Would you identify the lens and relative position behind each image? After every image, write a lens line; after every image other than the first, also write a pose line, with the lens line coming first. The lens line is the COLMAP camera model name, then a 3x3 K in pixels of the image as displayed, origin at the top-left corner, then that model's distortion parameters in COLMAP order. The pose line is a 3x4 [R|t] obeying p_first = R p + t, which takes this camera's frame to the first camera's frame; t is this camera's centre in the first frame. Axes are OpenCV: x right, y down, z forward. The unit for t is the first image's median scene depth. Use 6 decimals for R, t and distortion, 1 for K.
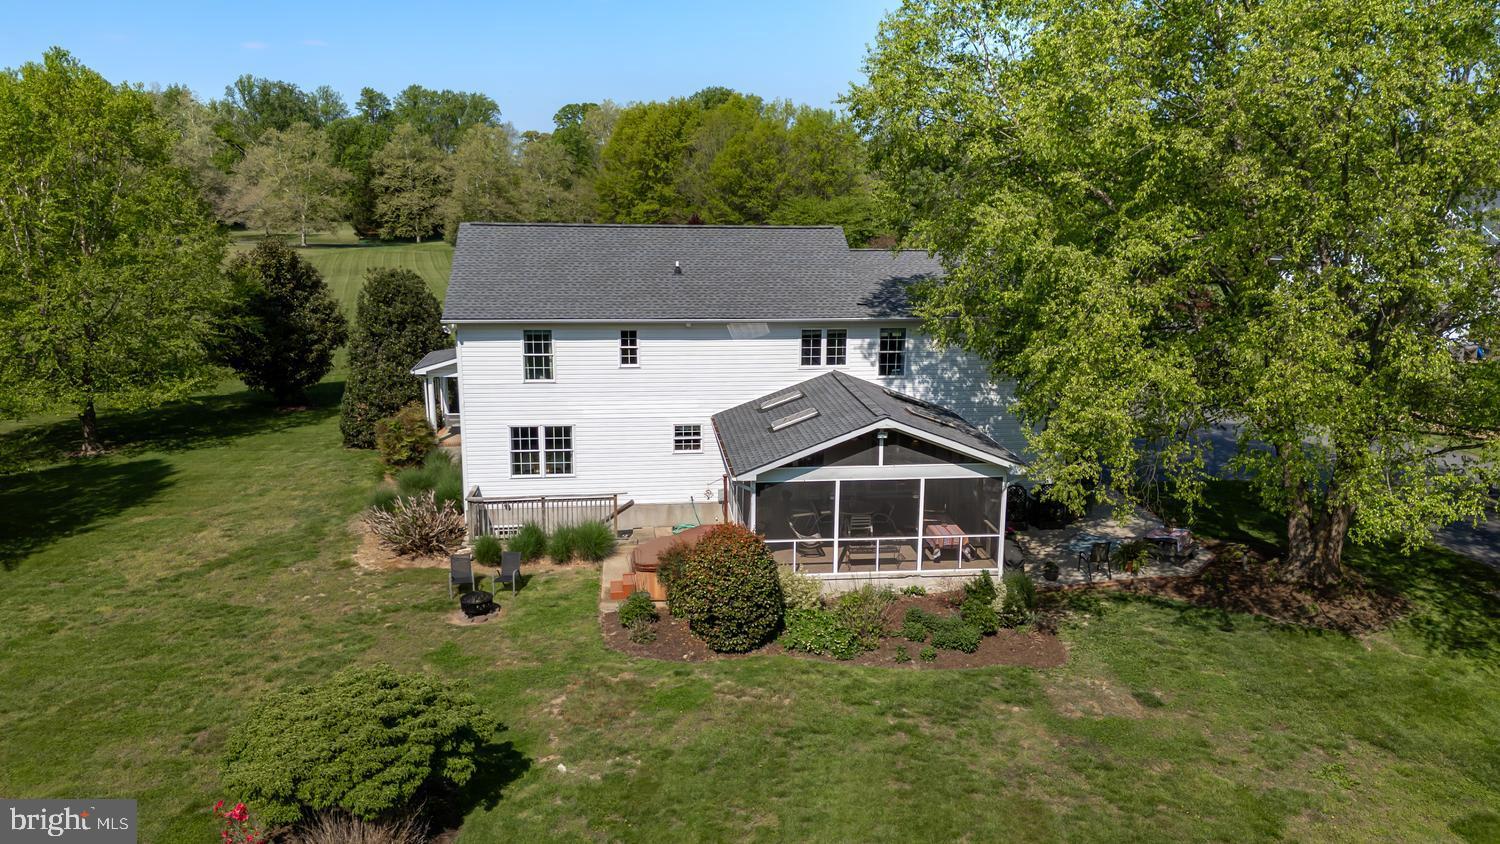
lens RADIAL K [[1174.4, 0, 763.3], [0, 1174.4, 422.3], [0, 0, 1]] dist [0.056064, -0.022704]
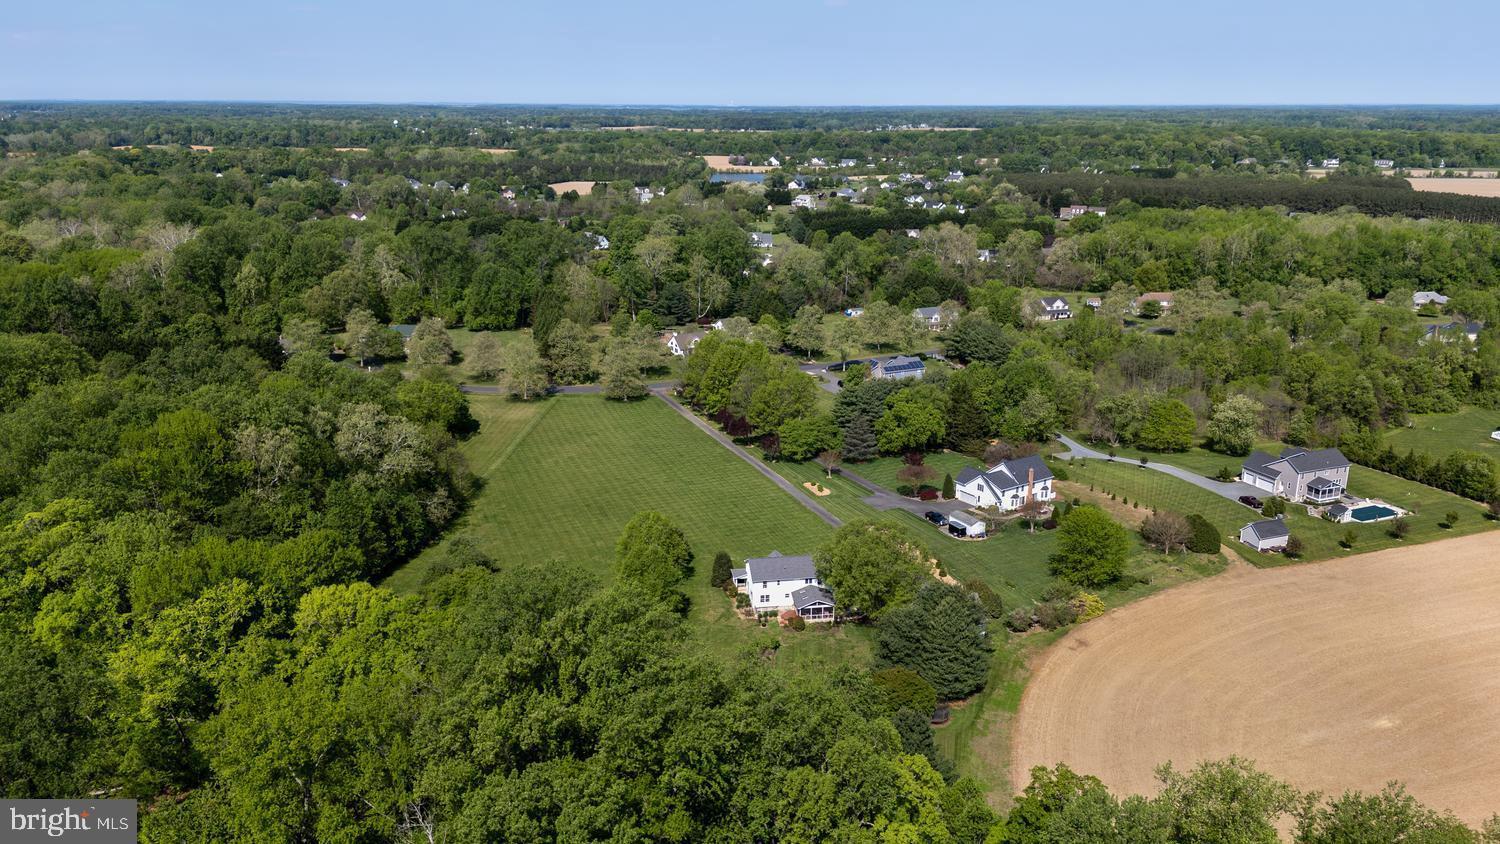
lens RADIAL K [[1174.4, 0, 749.5], [0, 1174.4, 418.6], [0, 0, 1]] dist [0.056064, -0.022704]
pose [[0.999711, -0.018472, 0.015402, -0.355369], [0.017531, 0.998095, 0.059151, -1.343723], [-0.016465, -0.058863, 0.998130, -5.368754]]
